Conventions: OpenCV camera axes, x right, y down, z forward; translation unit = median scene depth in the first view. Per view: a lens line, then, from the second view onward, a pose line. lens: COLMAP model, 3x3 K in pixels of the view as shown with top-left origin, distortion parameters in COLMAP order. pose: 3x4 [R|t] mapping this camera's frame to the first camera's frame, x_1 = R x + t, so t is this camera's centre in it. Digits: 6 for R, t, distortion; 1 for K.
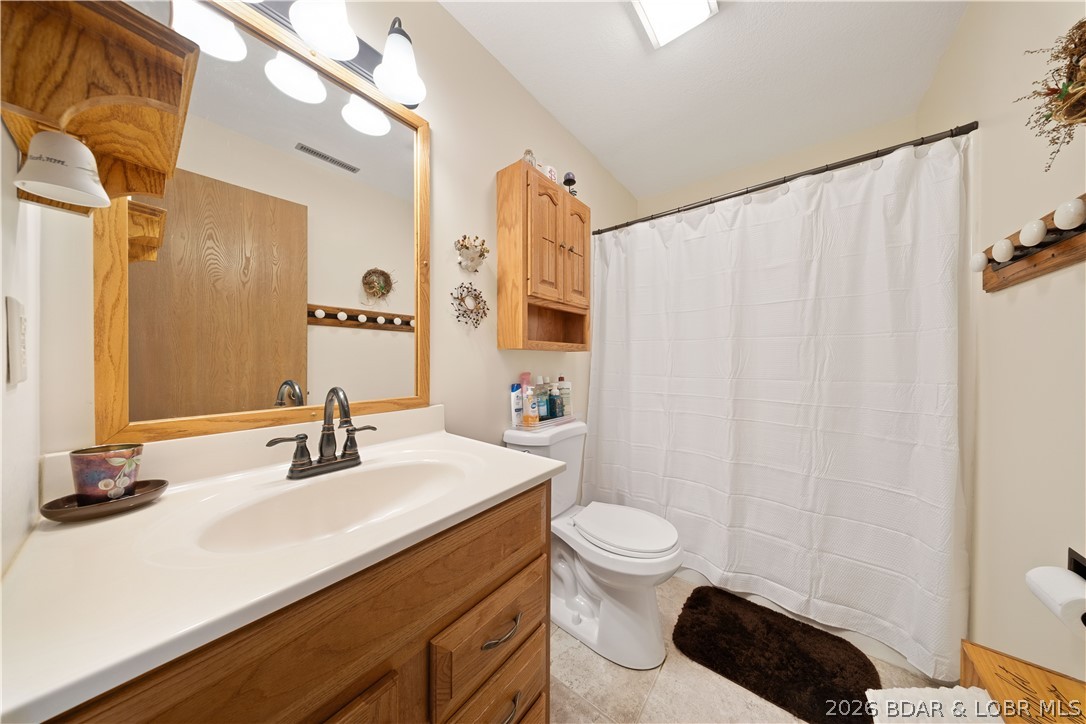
lens RADIAL K [[320.3, 0, 546.6], [0, 320.3, 365.7], [0, 0, 1]] dist [-0.000976, -0.000115]
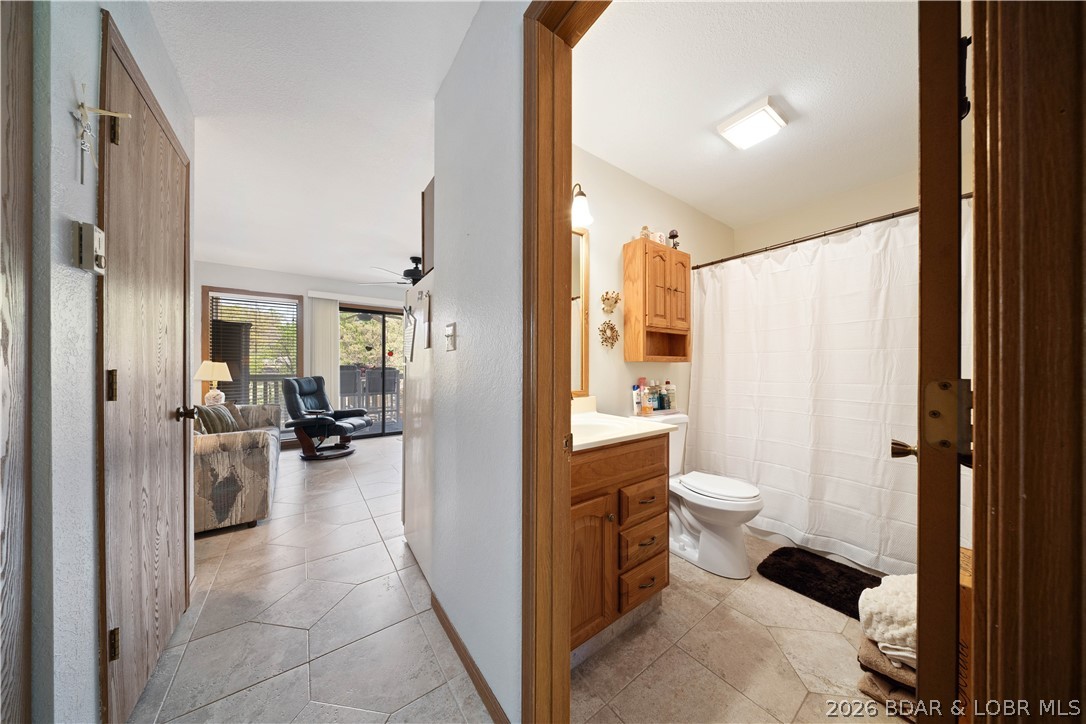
lens RADIAL K [[327.8, 0, 547.6], [0, 327.8, 369.6], [0, 0, 1]] dist [0.000341, -0.000048]
pose [[0.963512, -0.003610, -0.267640, -0.085901], [-0.000242, 0.999897, -0.014360, 0.007331], [0.267664, 0.013900, 0.963412, -0.554847]]
